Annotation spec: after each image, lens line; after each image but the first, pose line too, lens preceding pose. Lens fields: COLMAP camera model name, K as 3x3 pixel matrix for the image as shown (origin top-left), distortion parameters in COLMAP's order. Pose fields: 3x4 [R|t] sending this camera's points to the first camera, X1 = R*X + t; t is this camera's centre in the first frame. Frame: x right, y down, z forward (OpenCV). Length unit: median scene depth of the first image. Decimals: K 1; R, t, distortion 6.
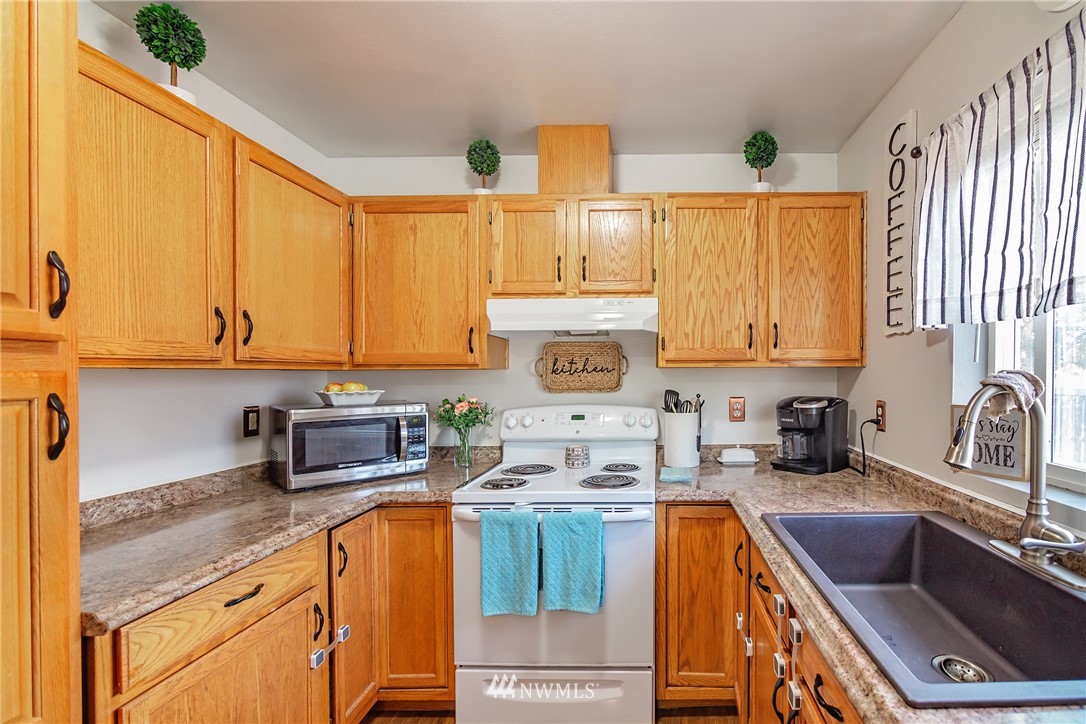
lens RADIAL K [[480.1, 0, 653.1], [0, 480.1, 384.6], [0, 0, 1]] dist [-0.013453, 0.000039]
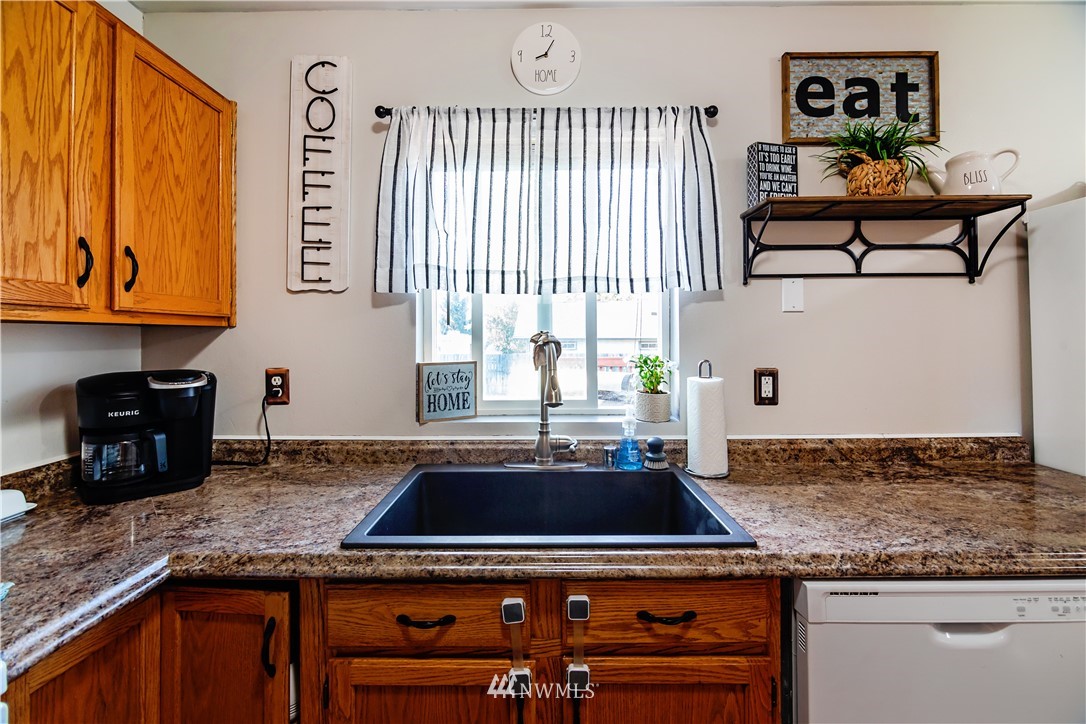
lens RADIAL K [[443.4, 0, 542.9], [0, 443.4, 332.7], [0, 0, 1]] dist [-0.000830, -0.000139]
pose [[0.000257, 0.010957, 0.999940, -0.274217], [0.028152, 0.999544, -0.010960, -0.006217], [-0.999604, 0.028153, -0.000051, 0.505346]]
